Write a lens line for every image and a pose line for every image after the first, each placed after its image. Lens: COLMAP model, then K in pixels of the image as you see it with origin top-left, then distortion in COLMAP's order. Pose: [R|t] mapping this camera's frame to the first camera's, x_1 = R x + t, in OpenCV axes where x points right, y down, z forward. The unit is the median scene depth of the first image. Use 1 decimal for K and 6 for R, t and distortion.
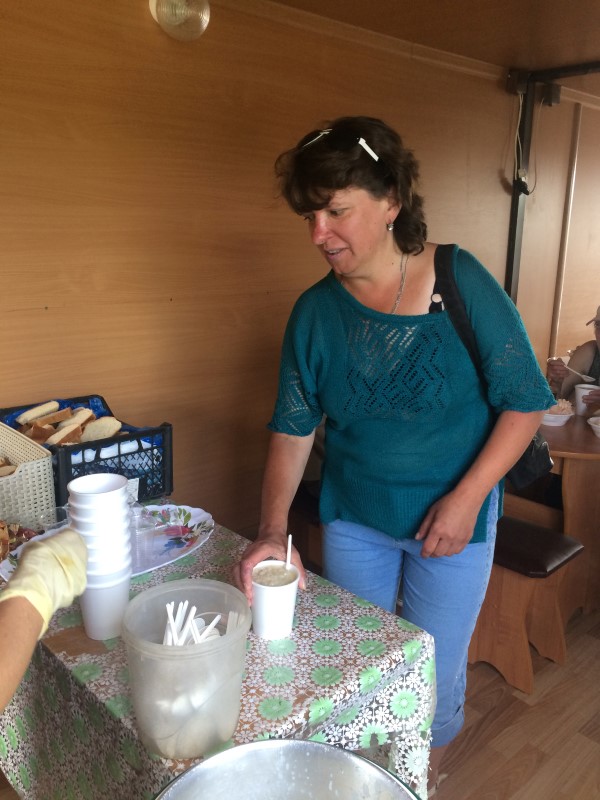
lens RADIAL K [[681.5, 0, 303.9], [0, 681.5, 396.5], [0, 0, 1]] dist [0.069725, -0.110789]
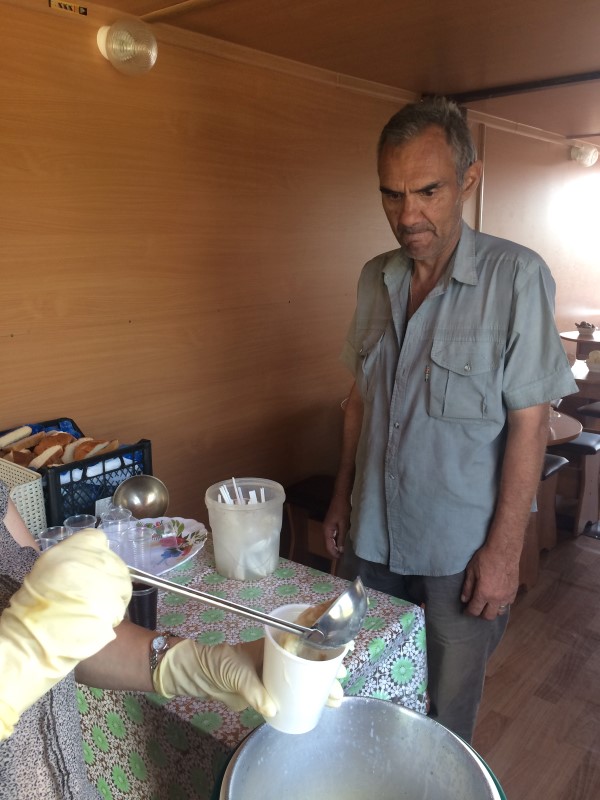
lens RADIAL K [[681.5, 0, 303.9], [0, 681.5, 396.5], [0, 0, 1]] dist [0.069725, -0.110789]
pose [[0.990387, -0.061263, 0.124018, -0.124520], [0.063688, 0.997847, -0.015677, 0.007666], [-0.122791, 0.023425, 0.992156, -0.100745]]
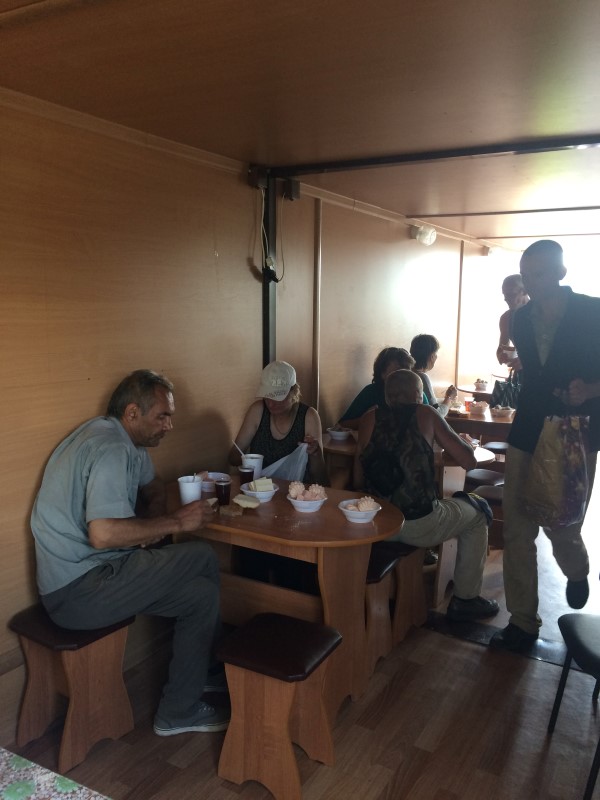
lens RADIAL K [[681.5, 0, 303.9], [0, 681.5, 396.5], [0, 0, 1]] dist [0.069725, -0.110789]
pose [[0.953126, -0.042211, 0.299614, 0.139923], [0.073208, 0.992972, -0.092993, -0.067371], [-0.293583, 0.110568, 0.949518, 0.084800]]
